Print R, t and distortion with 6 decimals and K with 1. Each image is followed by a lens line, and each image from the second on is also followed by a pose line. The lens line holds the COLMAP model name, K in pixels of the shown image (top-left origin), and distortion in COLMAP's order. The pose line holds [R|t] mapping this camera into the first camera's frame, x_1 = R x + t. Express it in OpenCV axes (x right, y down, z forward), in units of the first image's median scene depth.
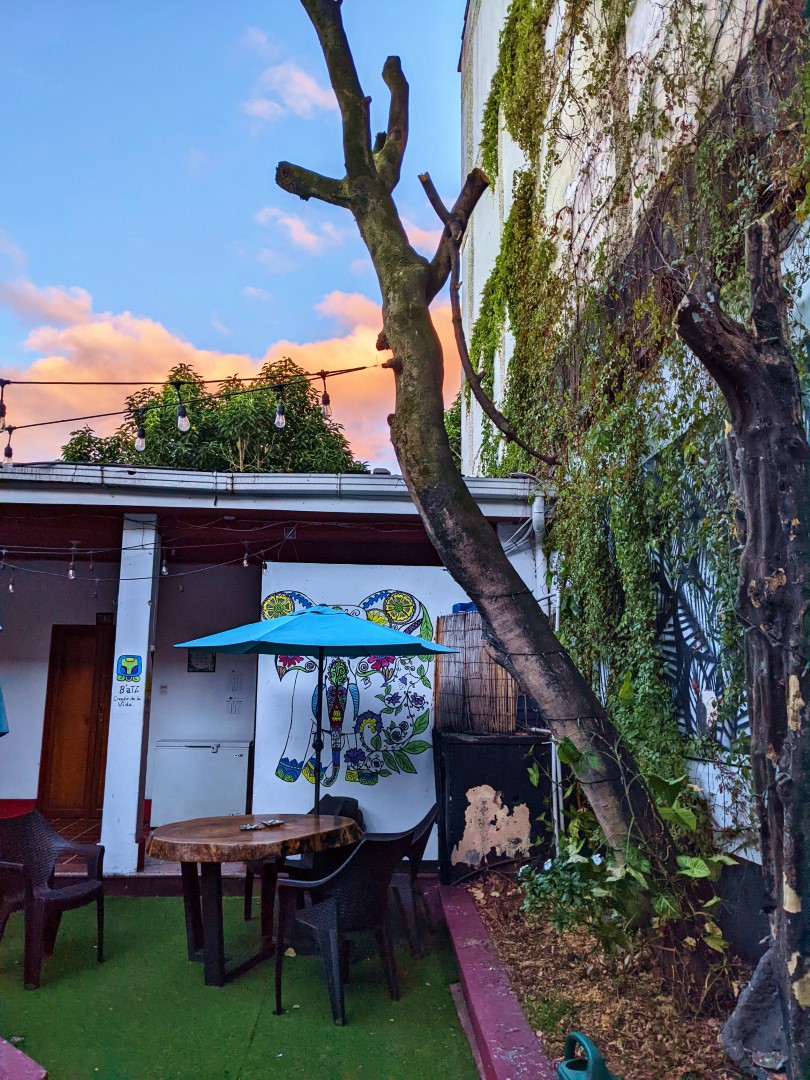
lens RADIAL K [[846.9, 0, 406.0], [0, 846.9, 540.0], [0, 0, 1]] dist [0.044725, -0.051271]
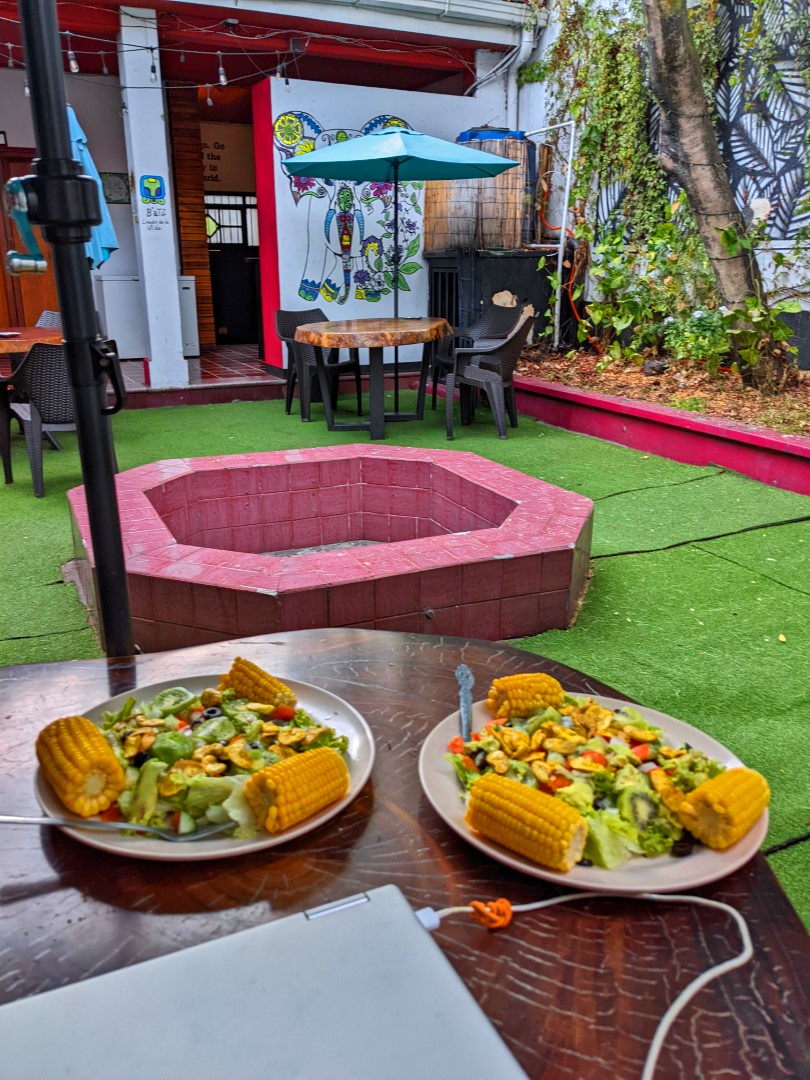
lens RADIAL K [[846.9, 0, 406.7], [0, 846.9, 539.7], [0, 0, 1]] dist [0.044725, -0.051271]
pose [[0.914073, -0.141031, 0.380238, -0.490269], [-0.057926, 0.882571, 0.466598, 0.028613], [-0.401391, -0.448530, 0.798565, -0.098872]]
